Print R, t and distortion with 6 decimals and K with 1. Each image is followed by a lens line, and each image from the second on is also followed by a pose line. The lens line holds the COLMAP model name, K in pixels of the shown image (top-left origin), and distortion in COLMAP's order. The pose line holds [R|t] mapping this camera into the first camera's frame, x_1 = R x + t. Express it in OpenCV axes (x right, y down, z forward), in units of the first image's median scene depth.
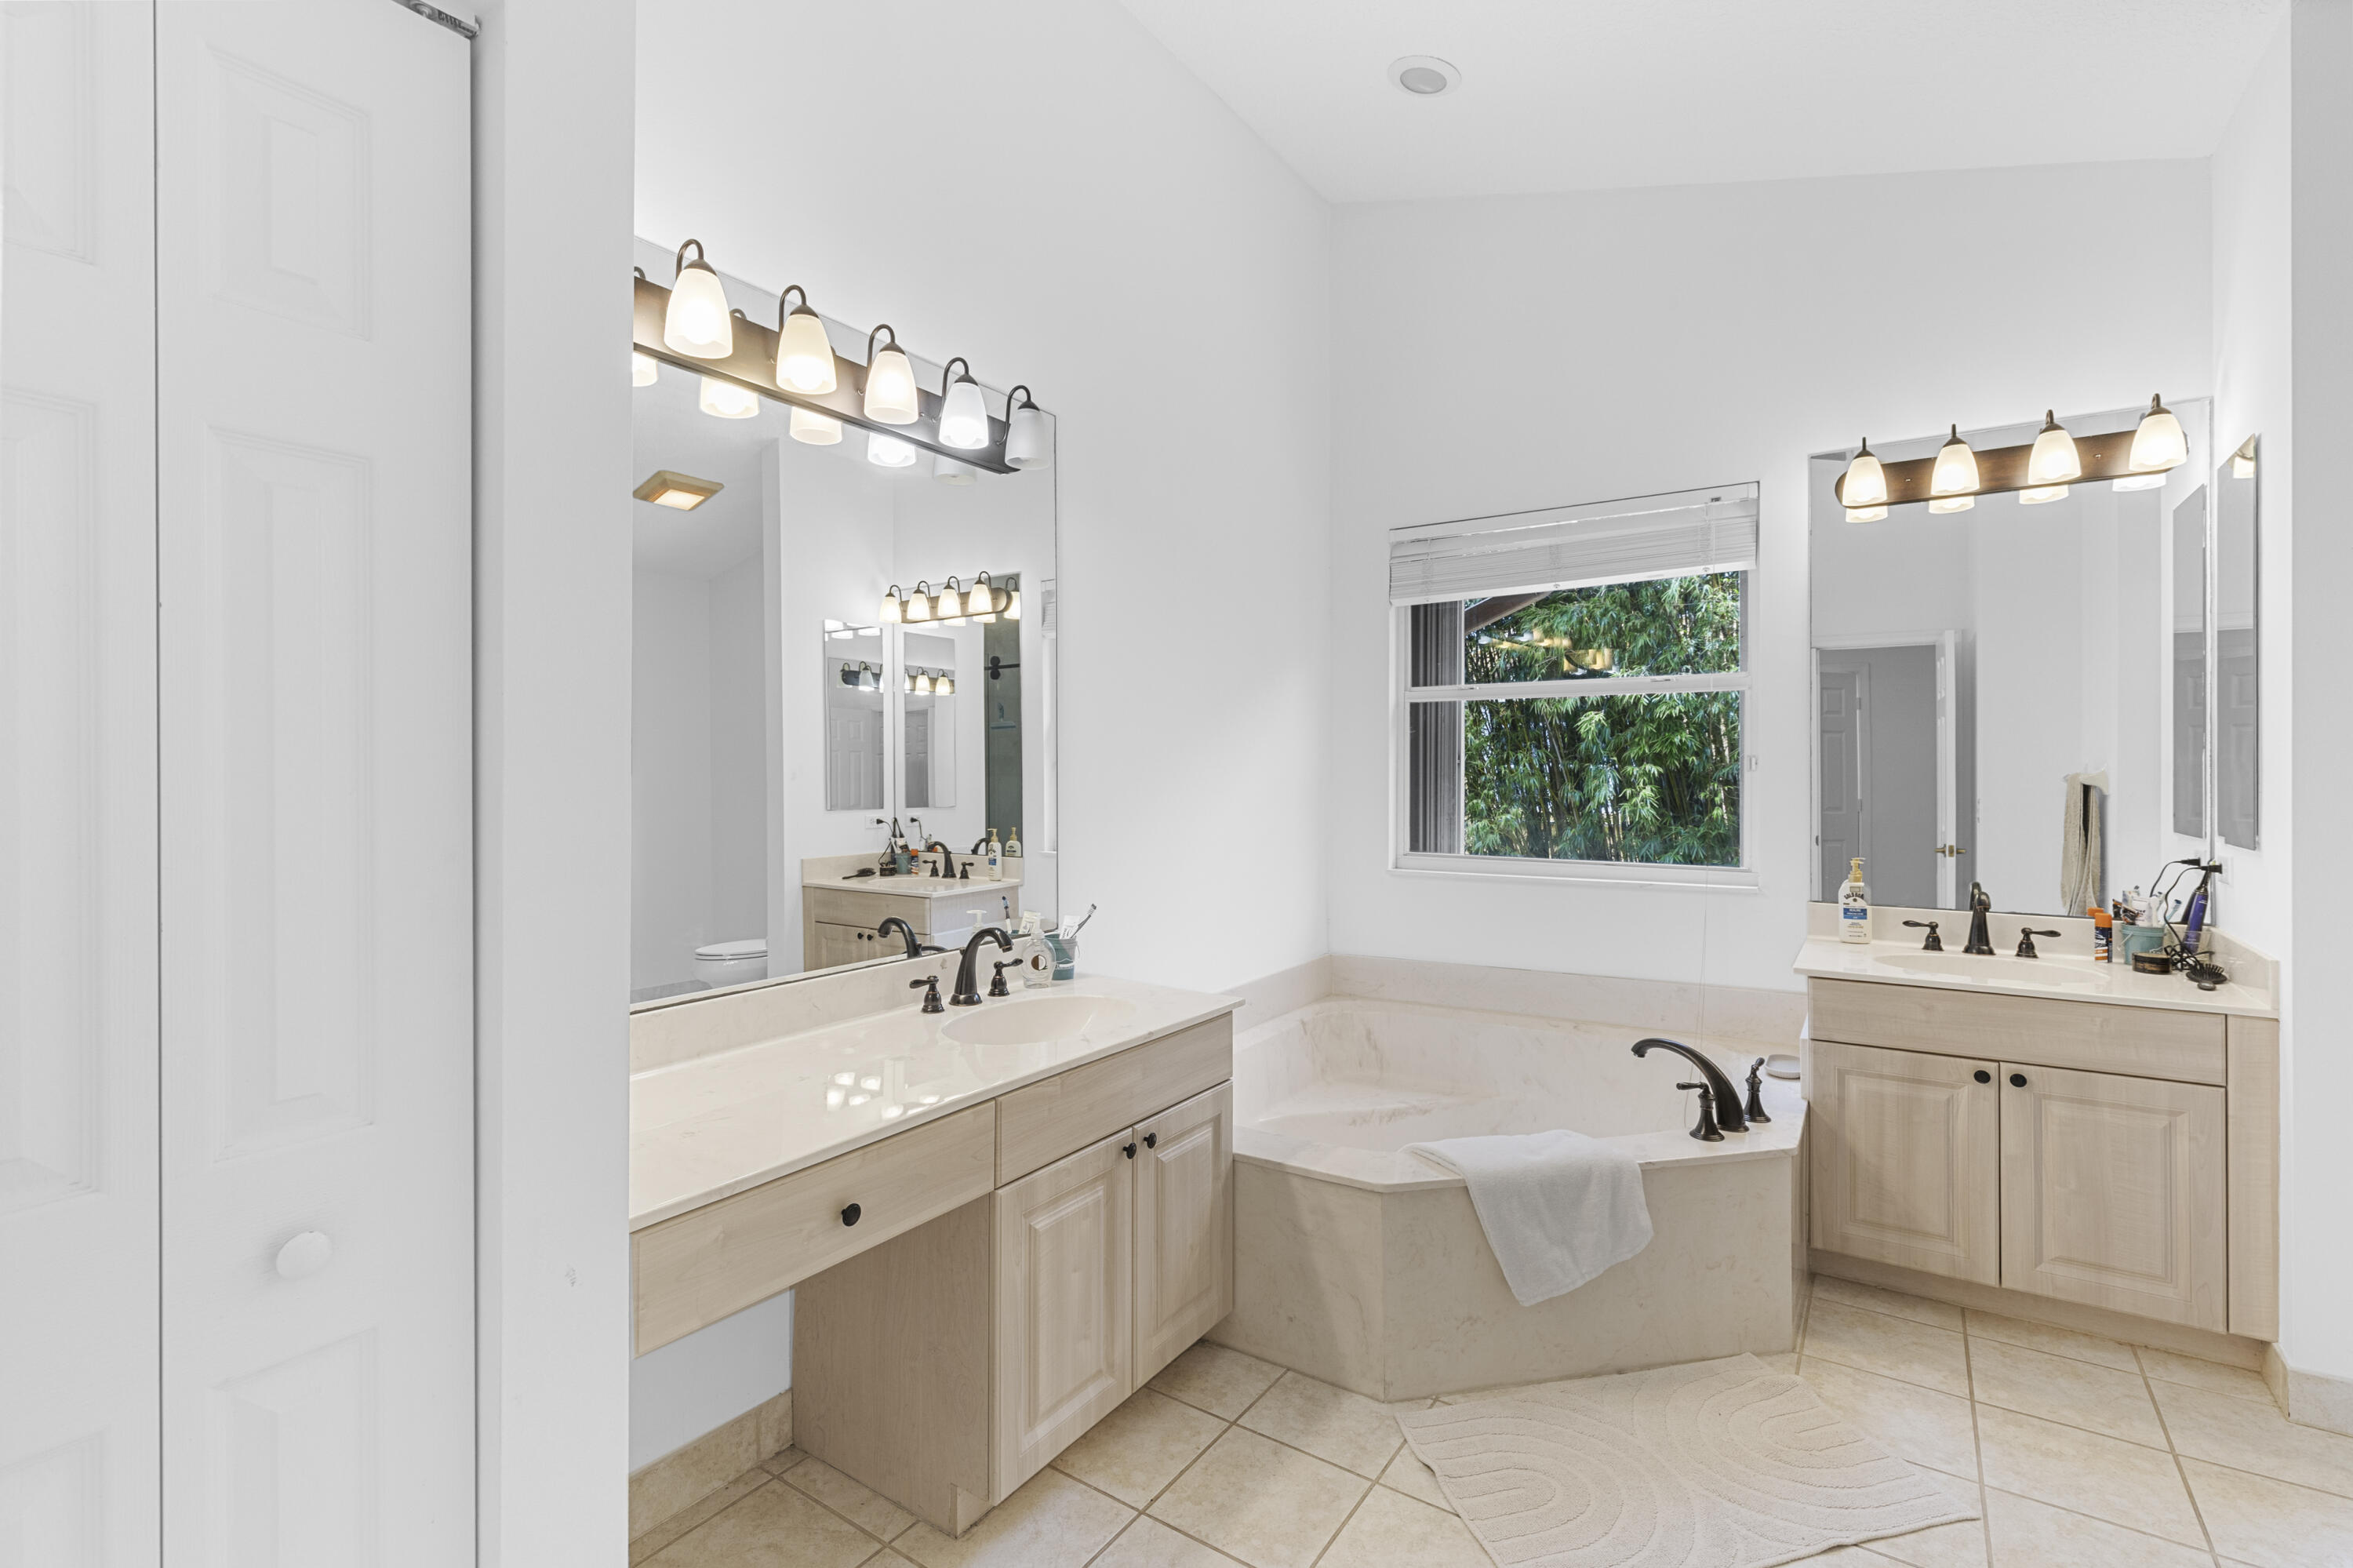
lens RADIAL K [[1056.3, 0, 1190.9], [0, 1056.3, 766.5], [0, 0, 1]] dist [0.006755, -0.001513]
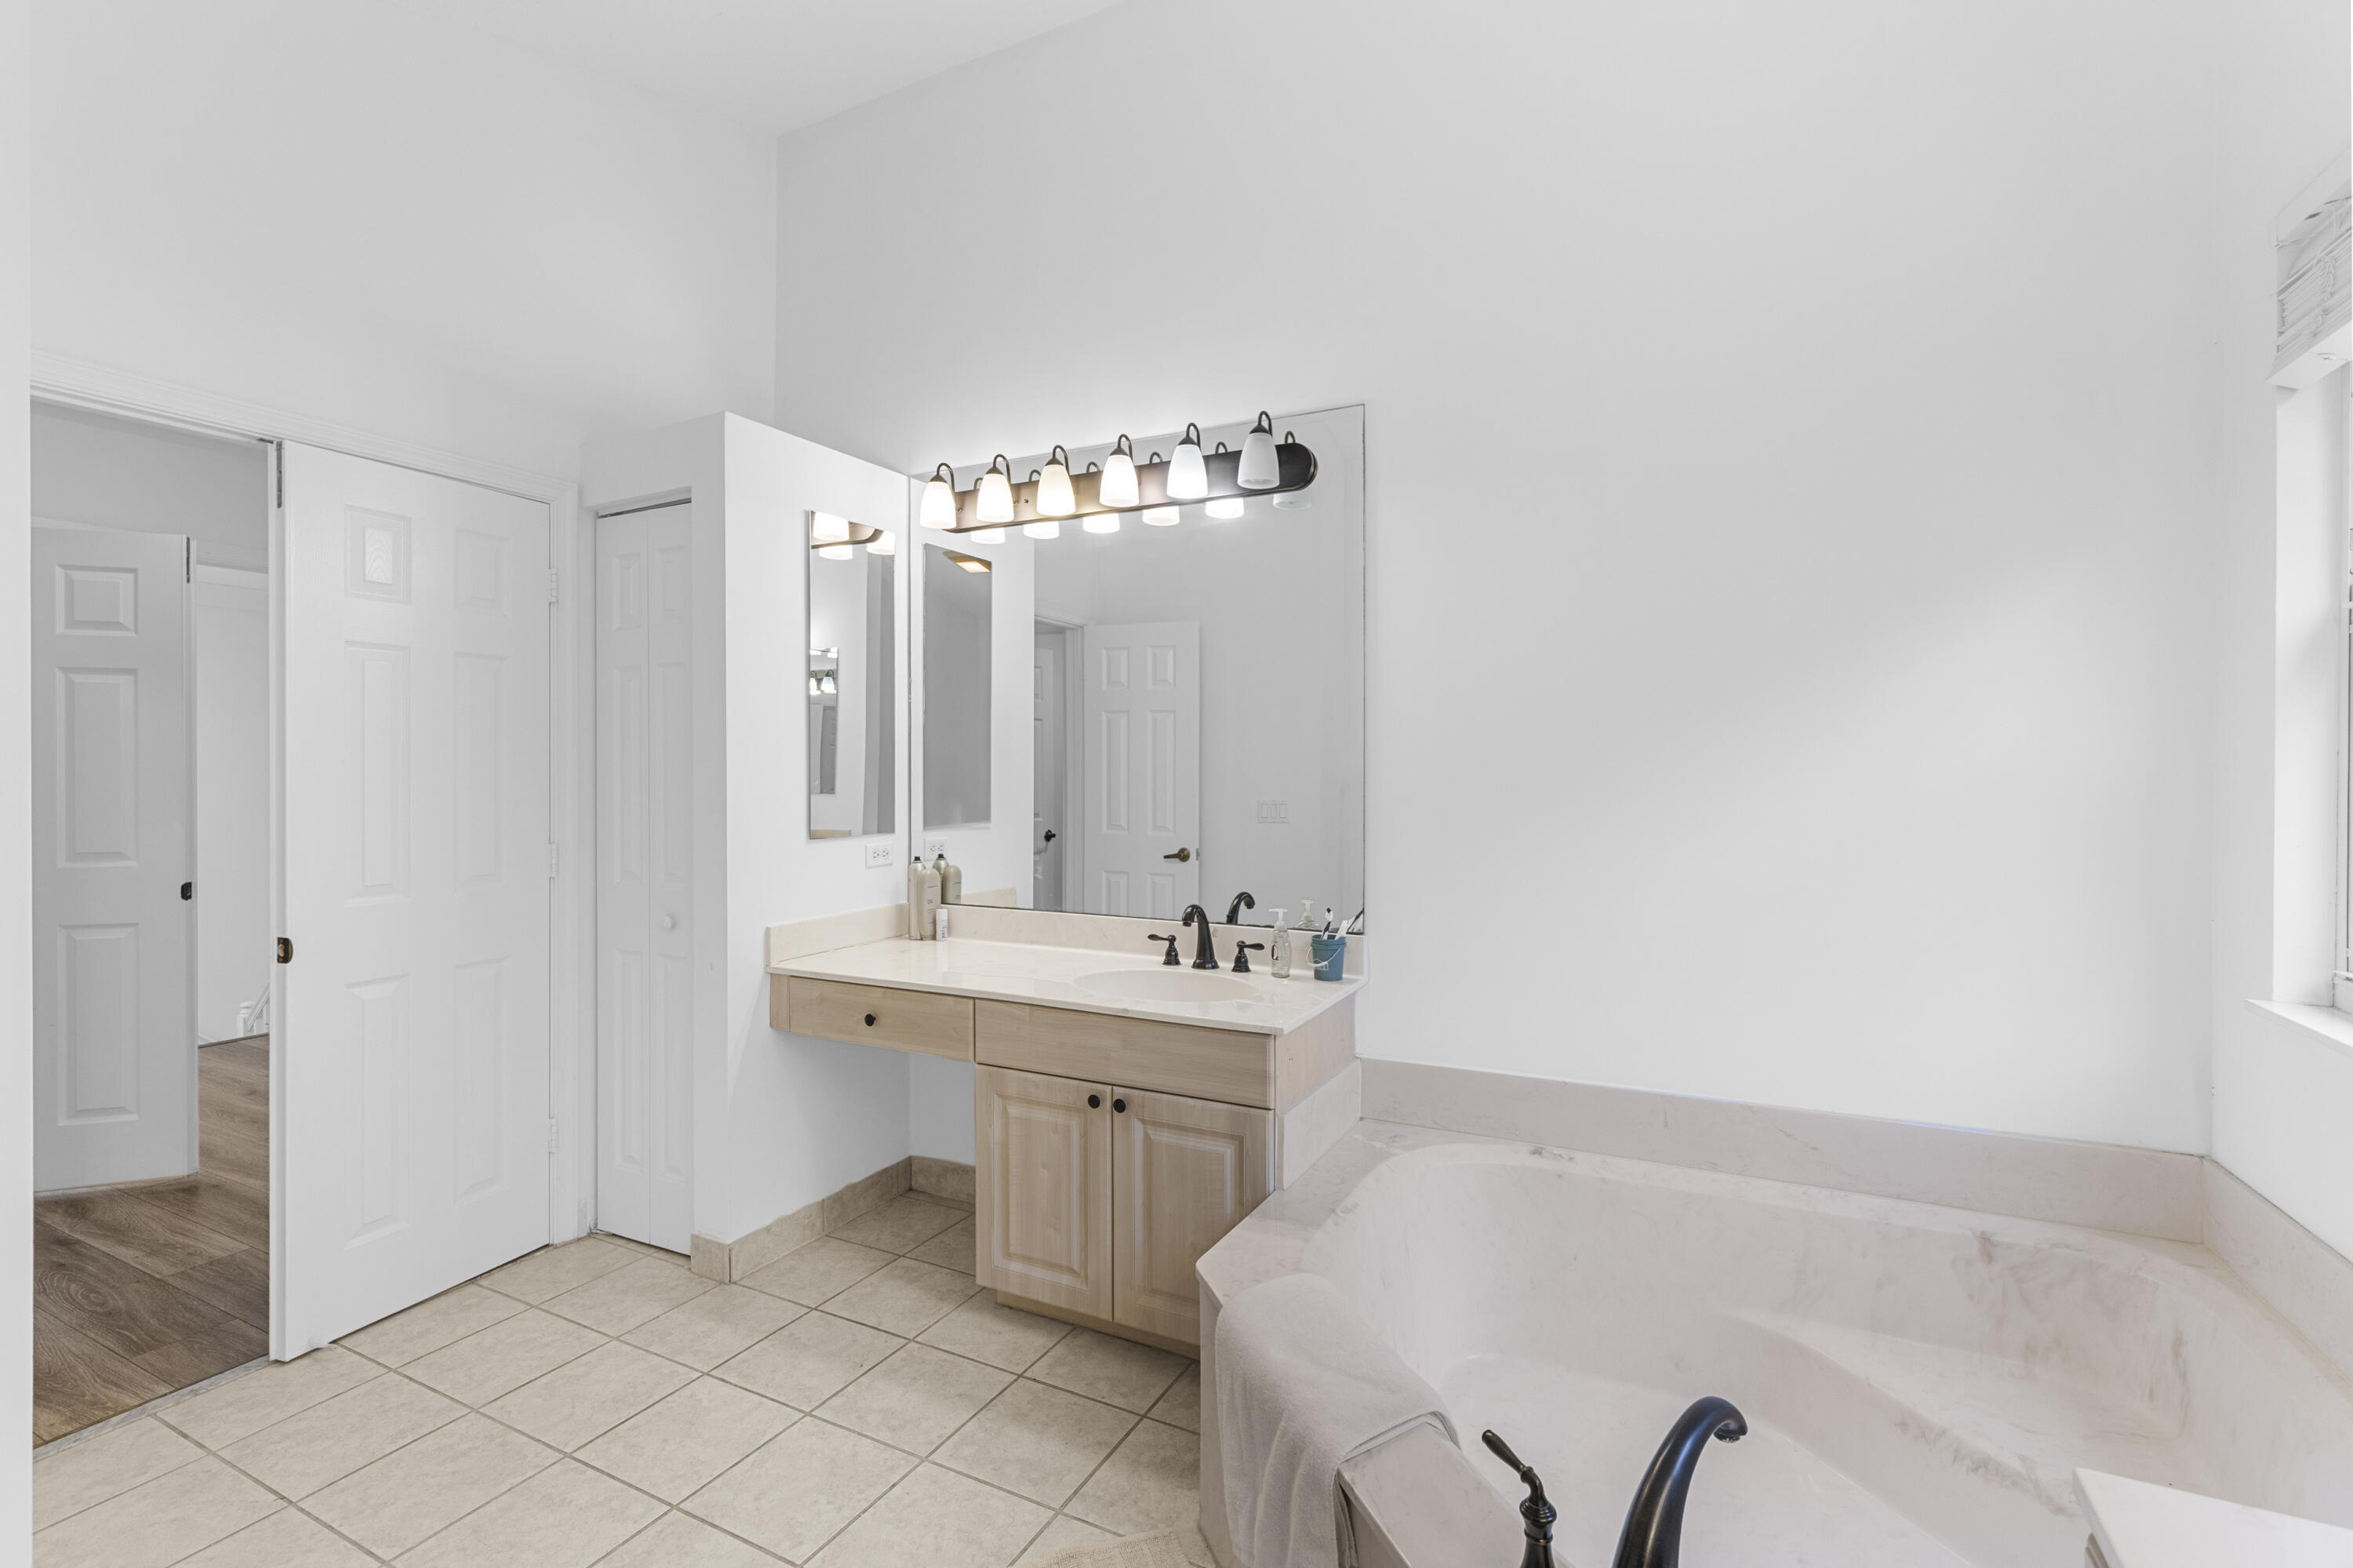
lens RADIAL K [[1056.3, 0, 1168.5], [0, 1056.3, 767.0], [0, 0, 1]] dist [0.006755, -0.001513]
pose [[0.105376, 0.000833, -0.994432, 1.088507], [0.002846, 0.999995, 0.001139, -0.001837], [0.994428, -0.002950, 0.105373, 0.954148]]
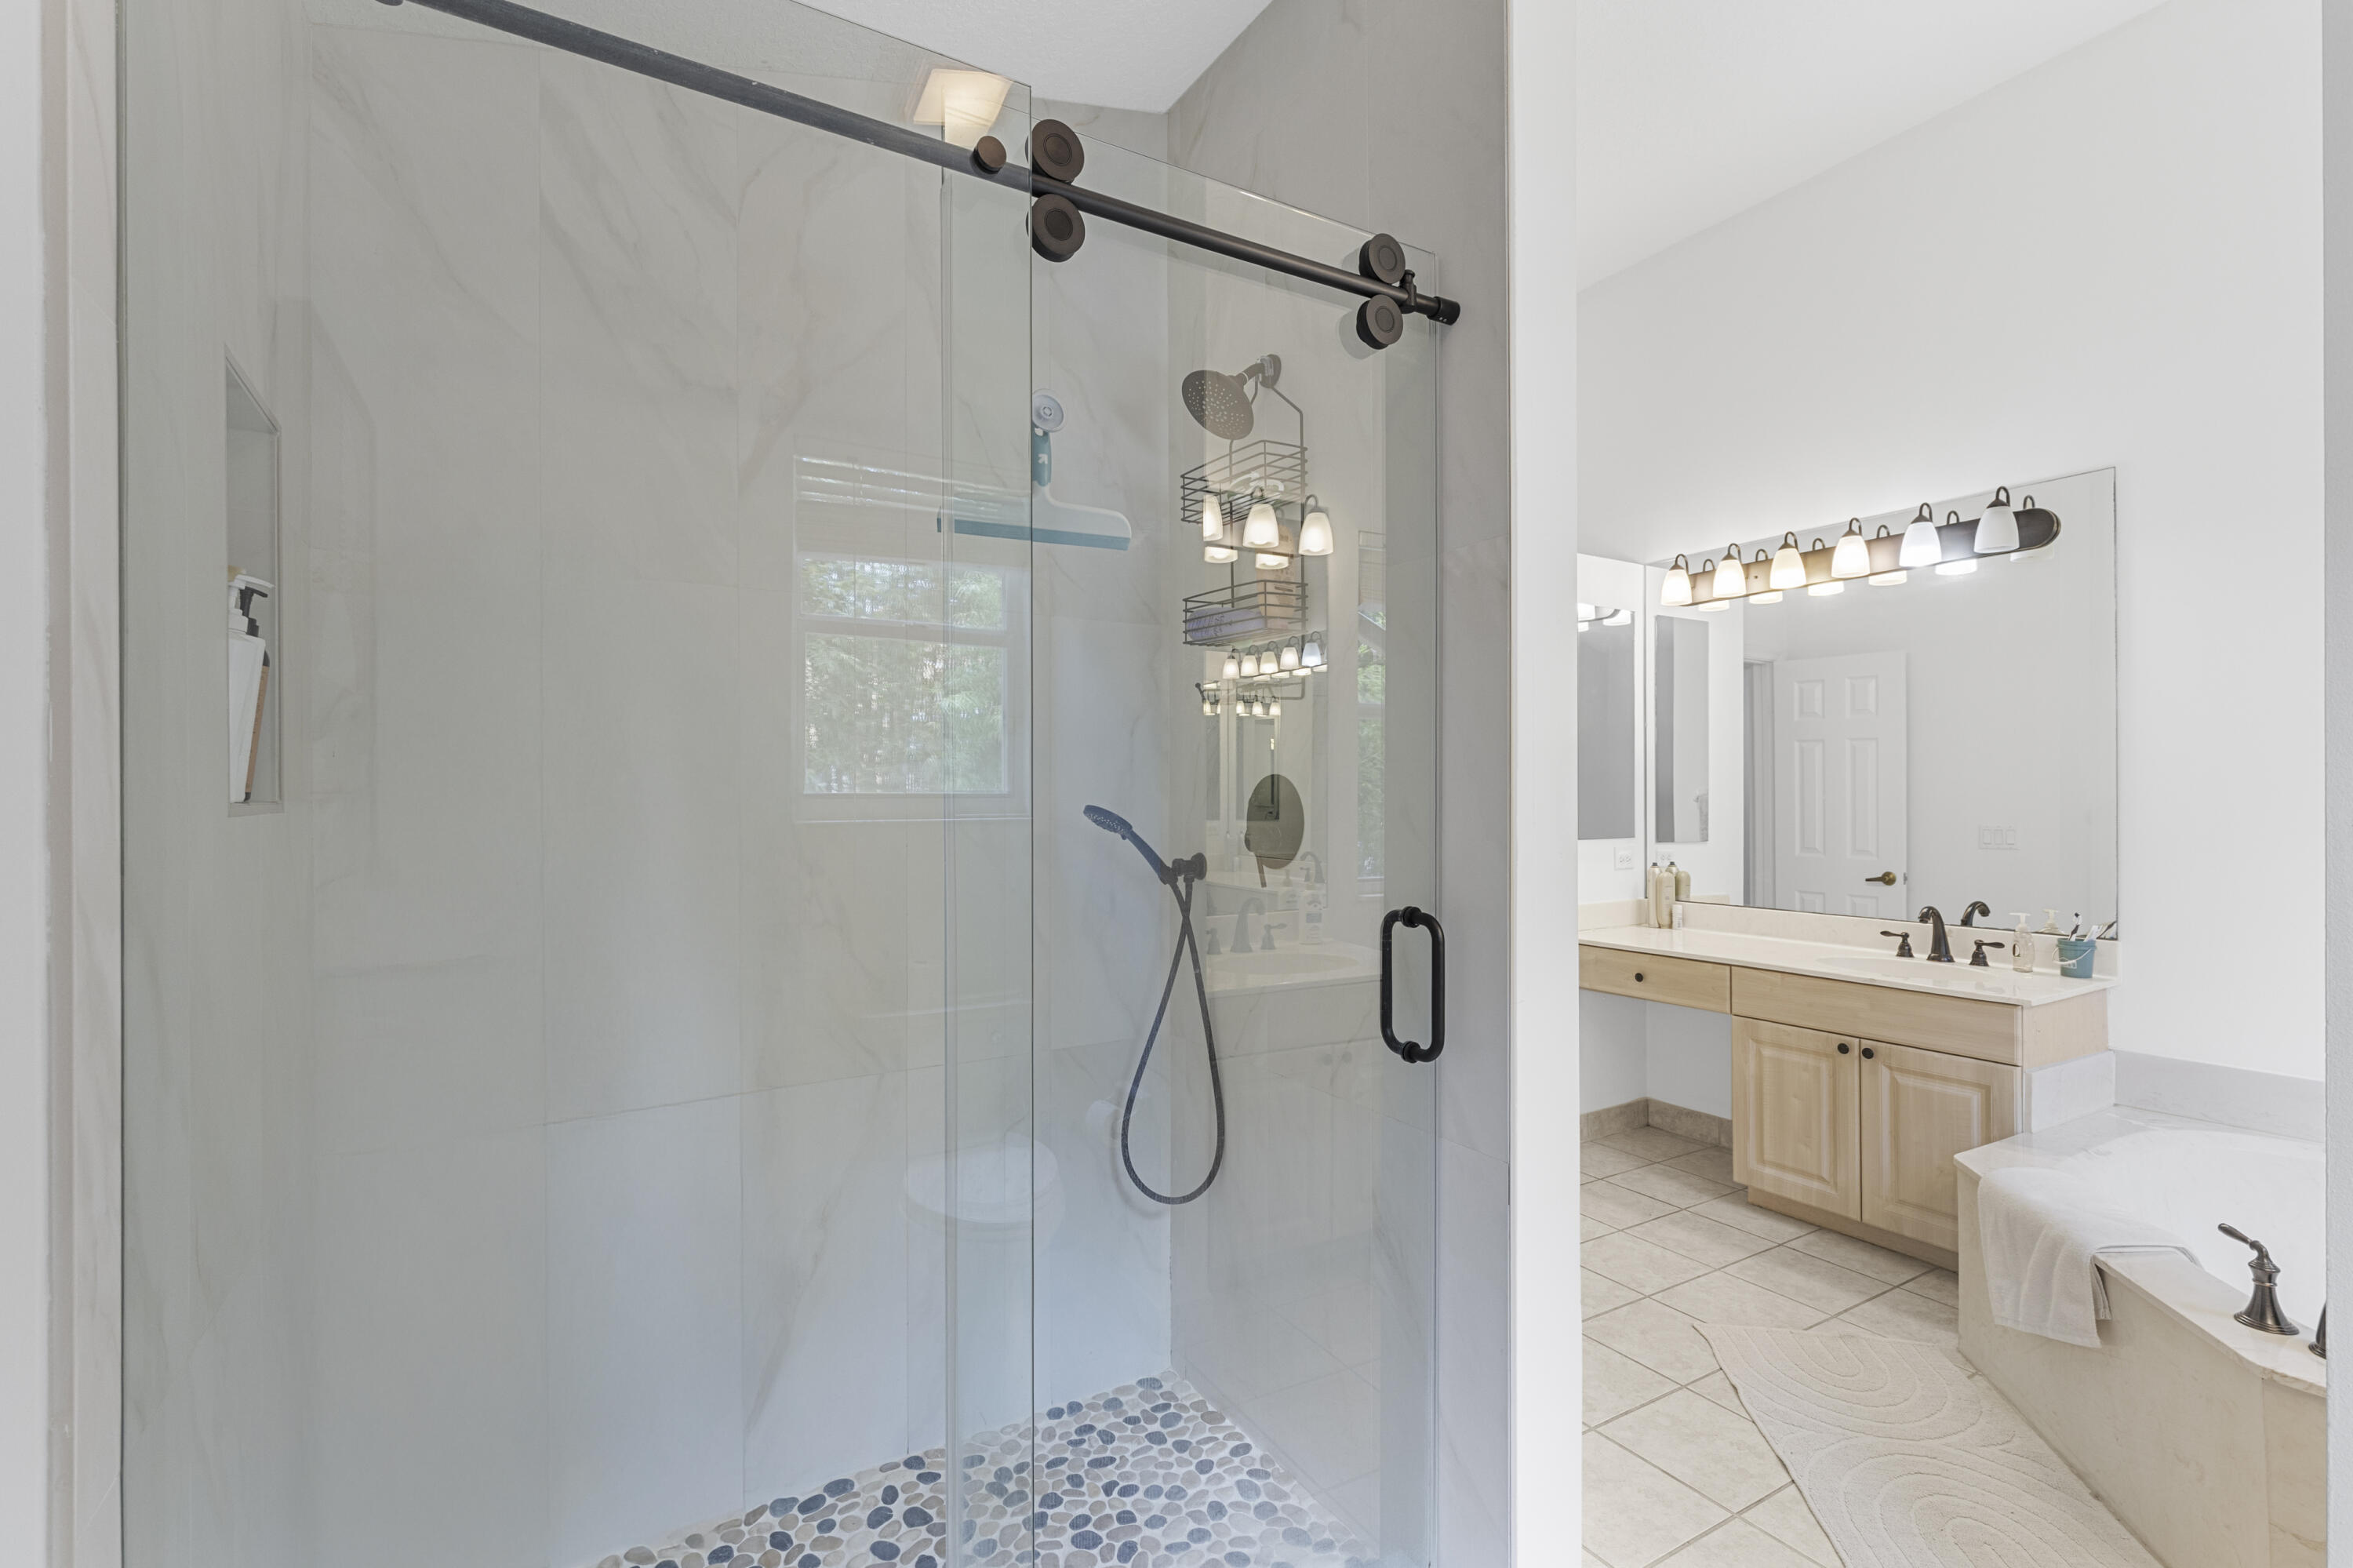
lens RADIAL K [[1056.3, 0, 1182.3], [0, 1056.3, 788.4], [0, 0, 1]] dist [0.006755, -0.001513]
pose [[-0.422545, -0.006147, -0.906321, 1.685341], [0.002203, 0.999967, -0.007809, 0.005382], [0.906339, -0.005296, -0.422517, 0.782705]]
